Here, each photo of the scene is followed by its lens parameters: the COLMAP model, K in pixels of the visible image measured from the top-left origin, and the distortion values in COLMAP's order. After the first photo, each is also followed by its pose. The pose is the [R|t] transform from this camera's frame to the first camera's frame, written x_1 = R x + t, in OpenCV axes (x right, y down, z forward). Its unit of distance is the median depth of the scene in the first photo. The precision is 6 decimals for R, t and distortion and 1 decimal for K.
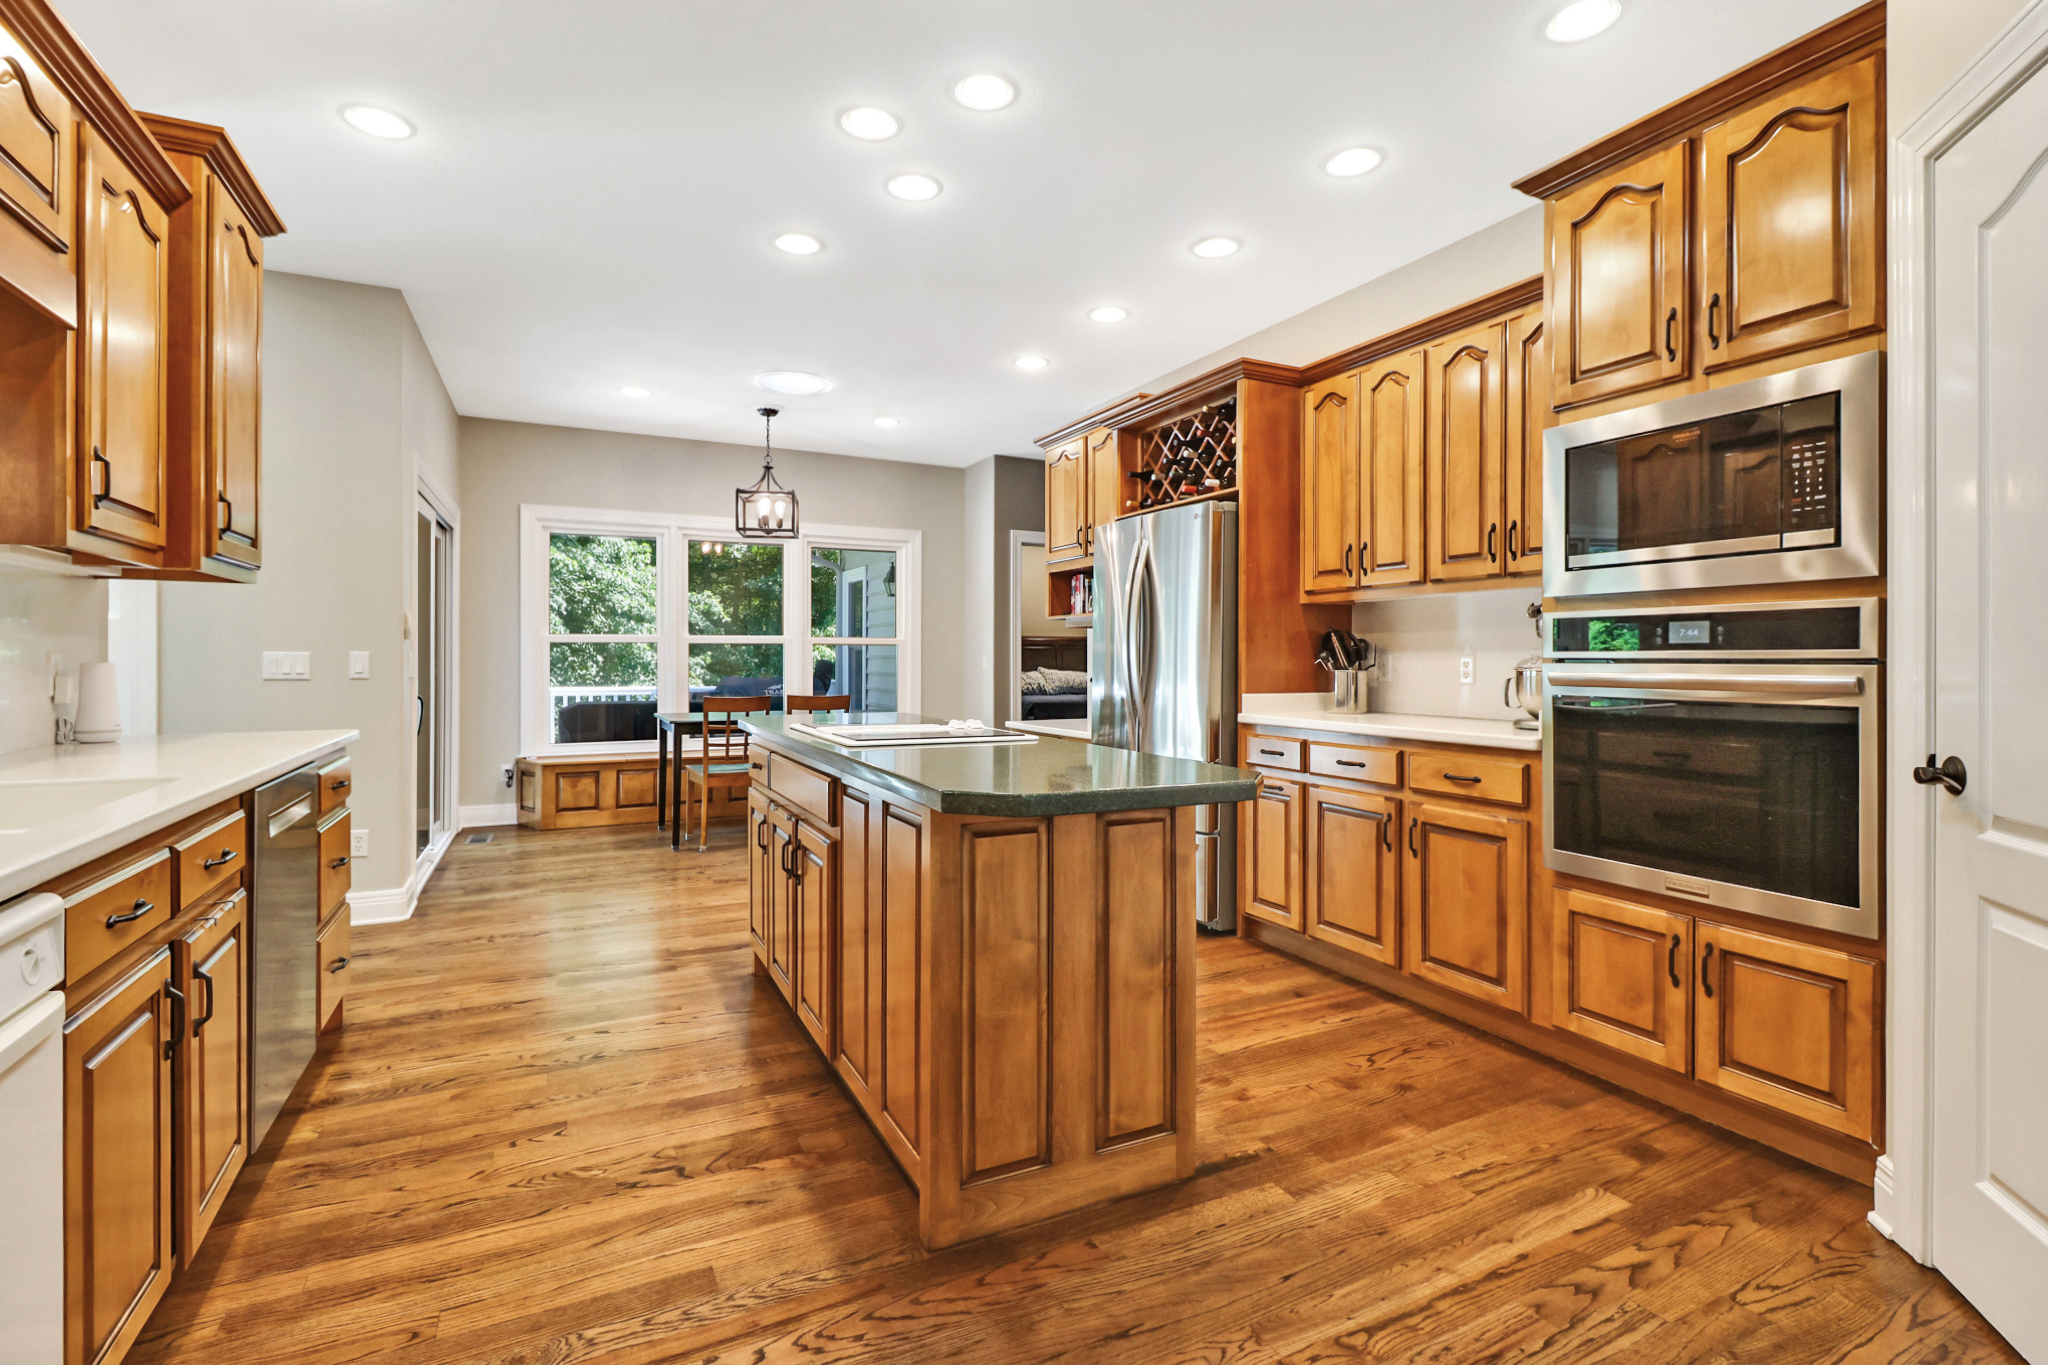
lens RADIAL K [[948.3, 0, 1022.5], [0, 948.3, 666.1], [0, 0, 1]] dist [-0.004403, -0.001821]
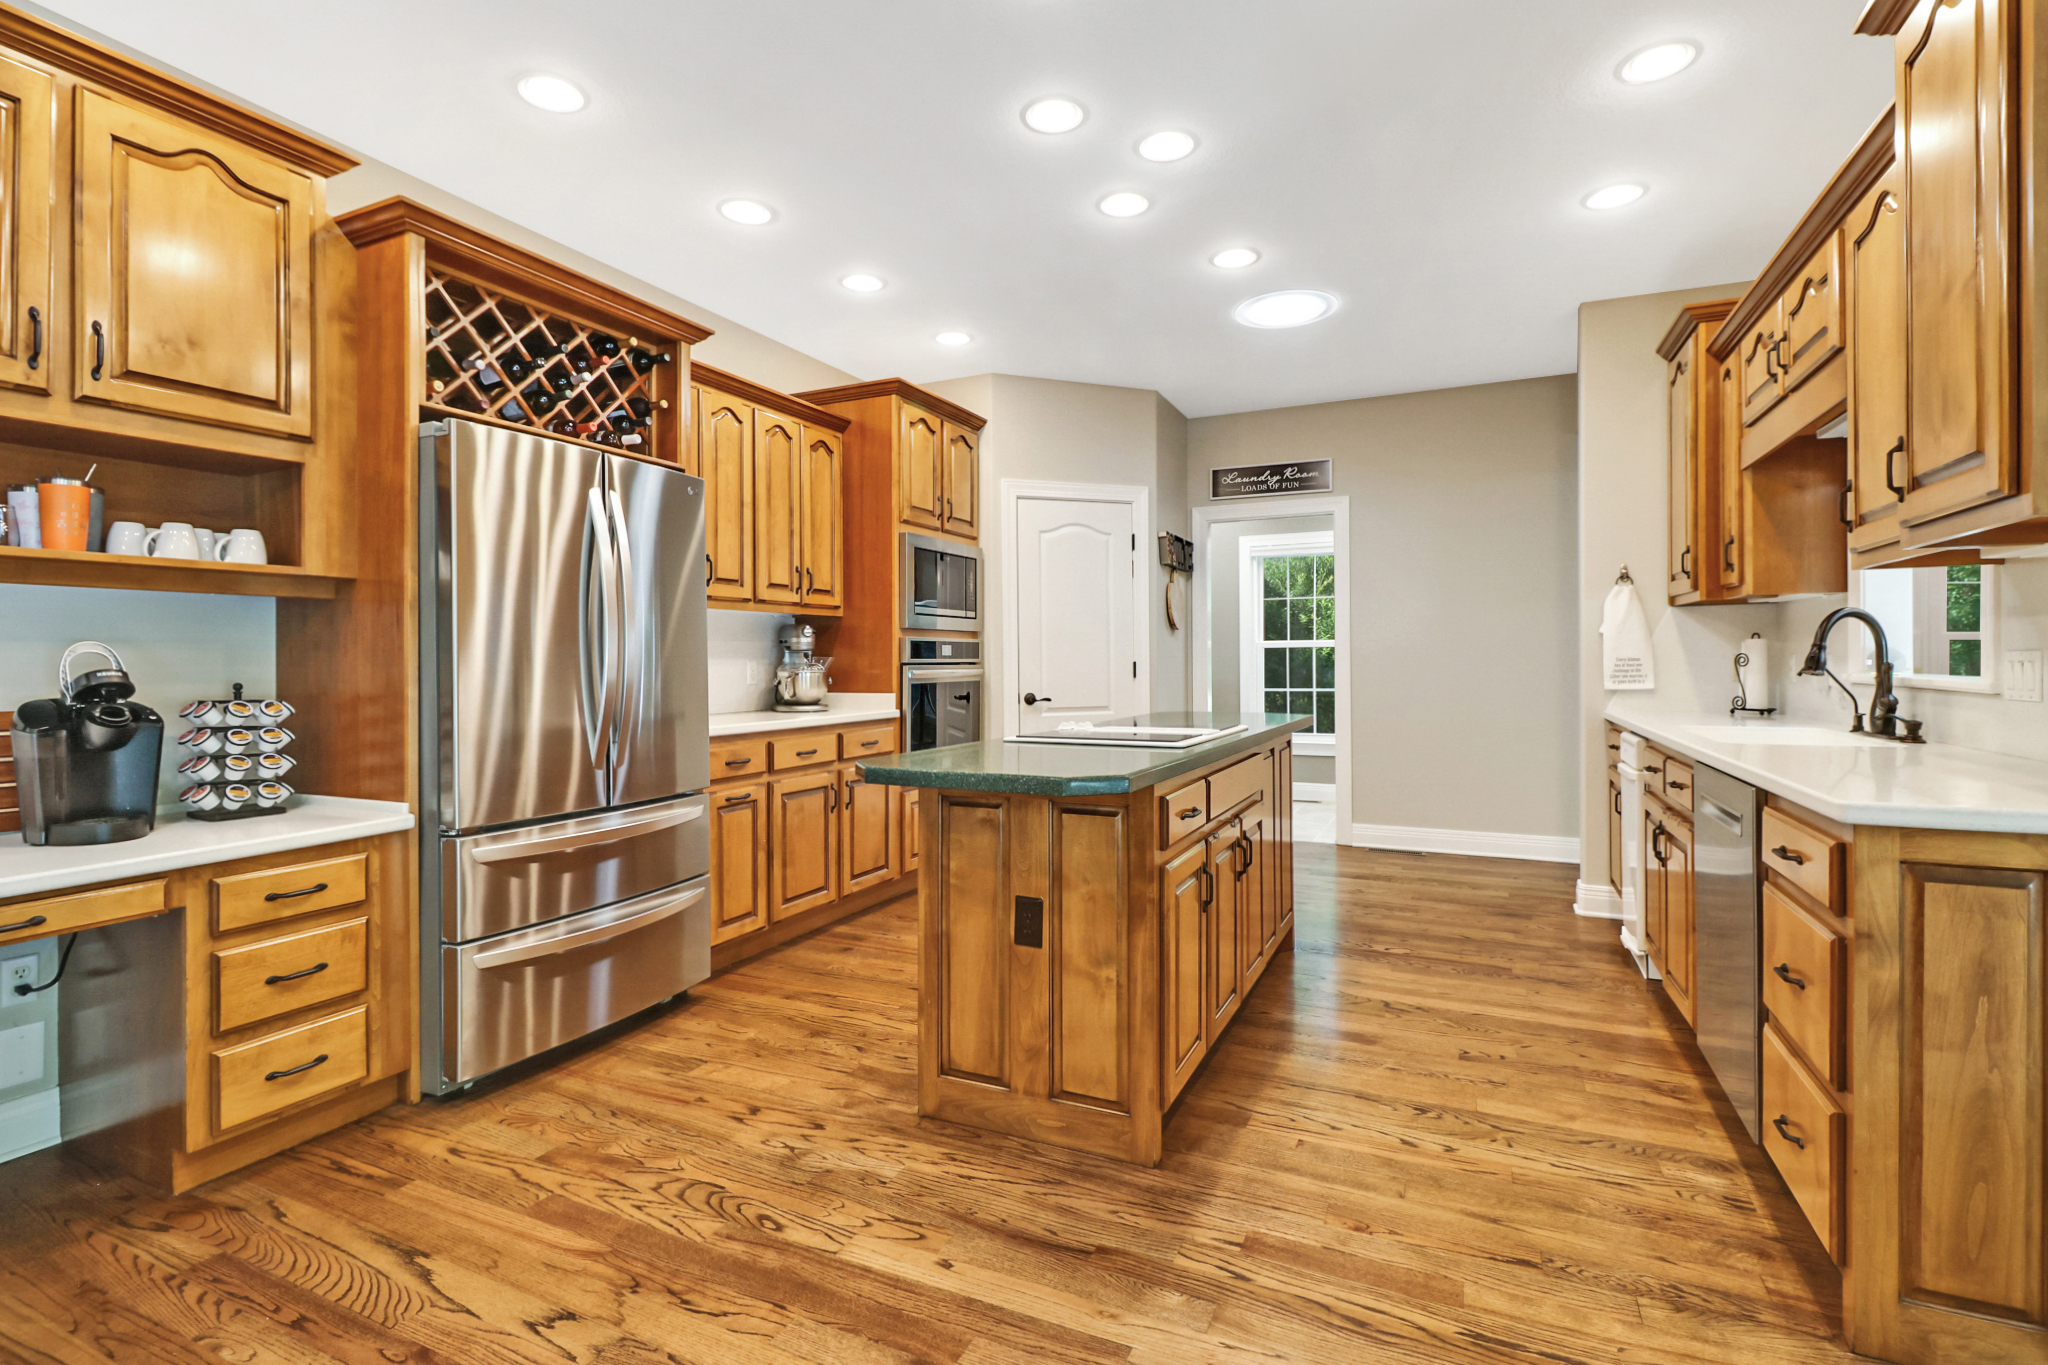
lens RADIAL K [[948.3, 0, 1024.1], [0, 948.3, 665.7], [0, 0, 1]] dist [-0.004403, -0.001821]
pose [[-0.620485, -0.005787, 0.784197, -0.916206], [0.005483, 0.999916, 0.011718, -0.022485], [-0.784199, 0.011570, -0.620402, 1.847445]]
